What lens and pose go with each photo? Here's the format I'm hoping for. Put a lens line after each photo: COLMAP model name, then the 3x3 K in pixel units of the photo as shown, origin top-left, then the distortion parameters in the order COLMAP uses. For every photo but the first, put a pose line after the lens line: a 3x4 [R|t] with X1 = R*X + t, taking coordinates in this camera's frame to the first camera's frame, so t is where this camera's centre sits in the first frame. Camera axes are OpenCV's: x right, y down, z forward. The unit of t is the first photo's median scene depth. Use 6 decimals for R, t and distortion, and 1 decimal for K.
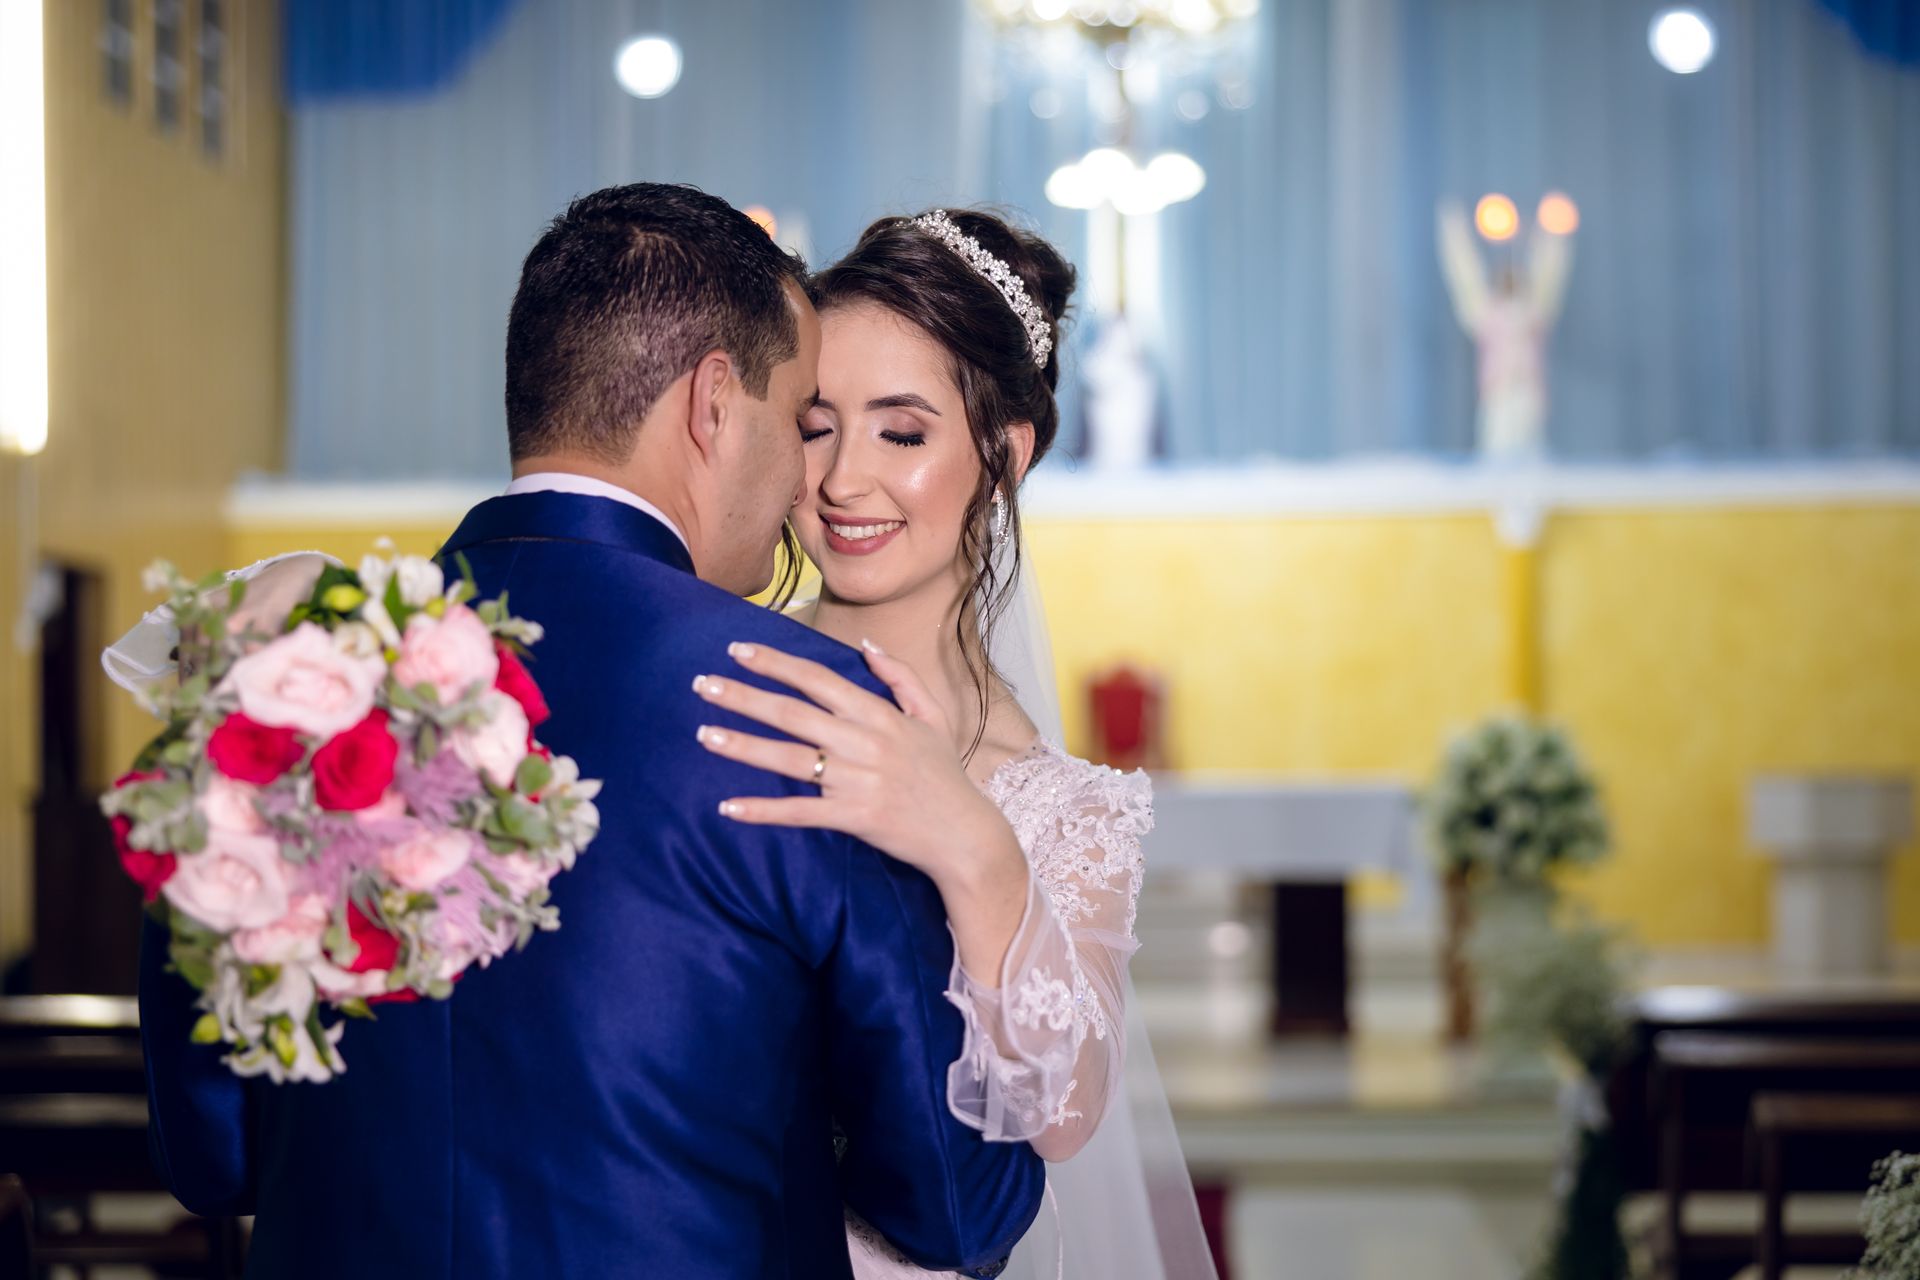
lens RADIAL K [[3068.1, 0, 960.0], [0, 3068.1, 640.0], [0, 0, 1]] dist [-0.004499, 0.045008]
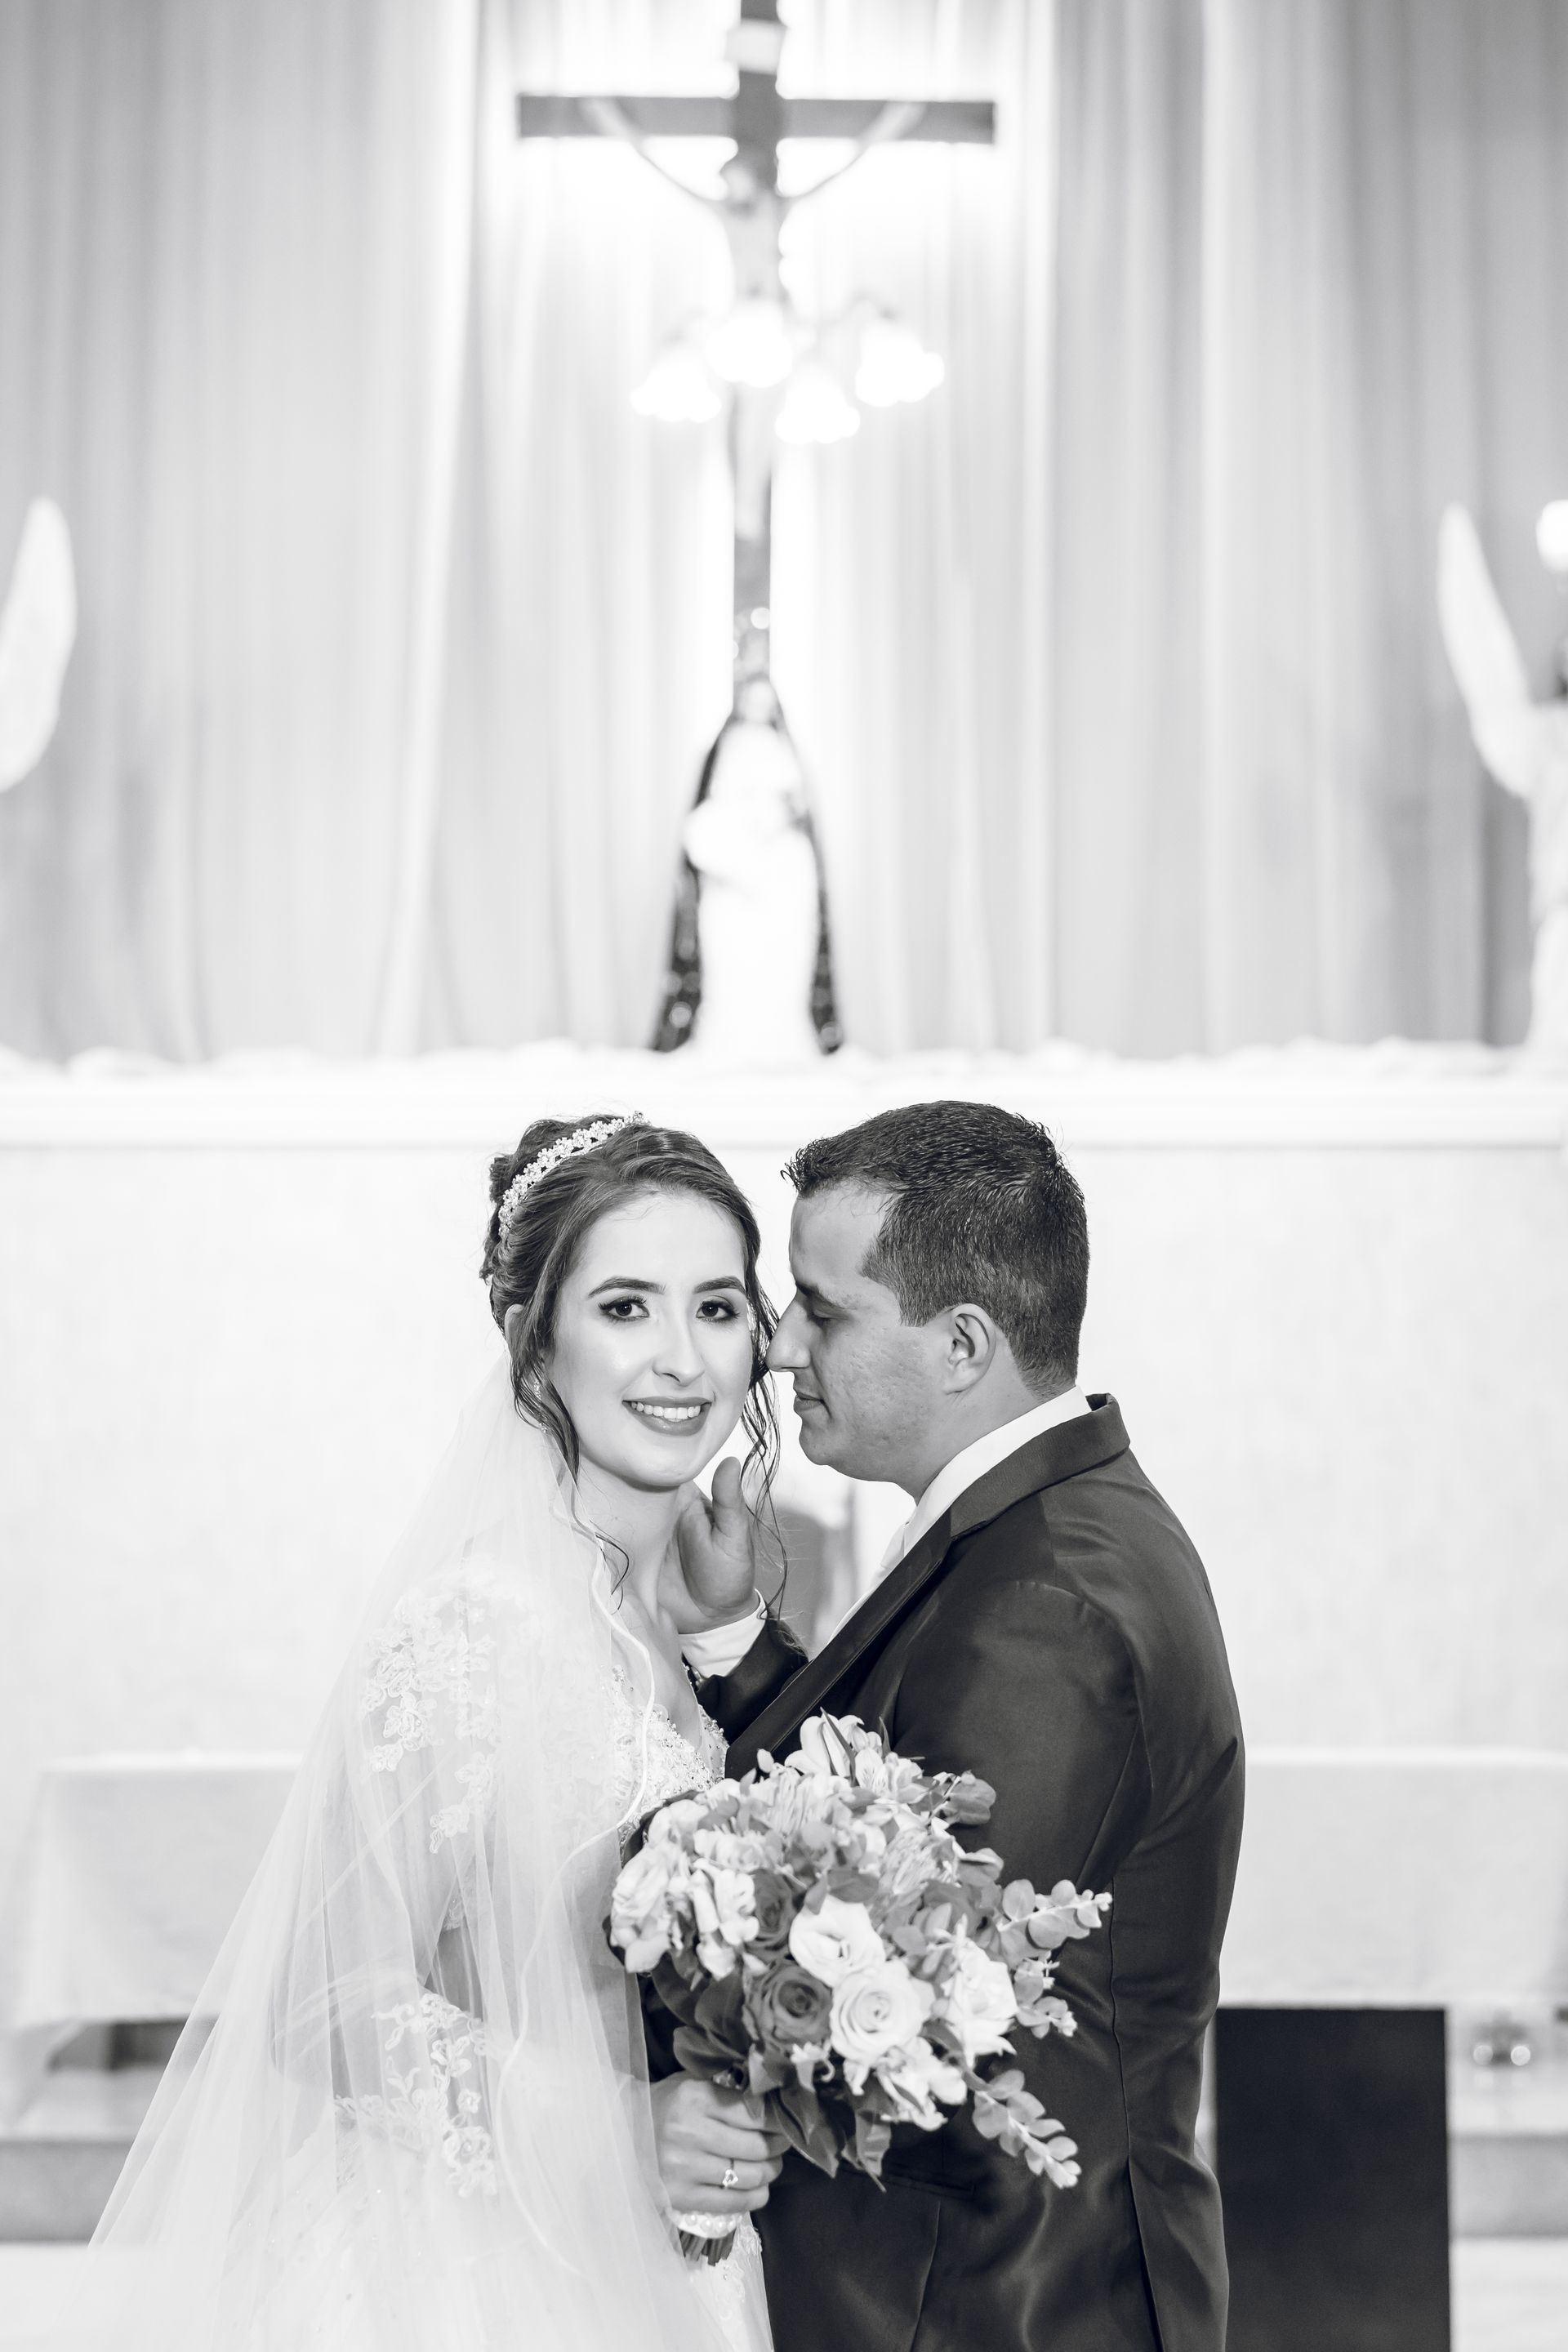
lens RADIAL K [[4595.4, 0, 784.0], [0, 4595.4, 1176.0], [0, 0, 1]] dist [0.026109, 0.087673]
pose [[0.996781, 0.012381, 0.079208, 0.004218], [-0.007974, 0.998415, -0.055710, -0.000904], [-0.079773, 0.054899, 0.995300, 0.492943]]
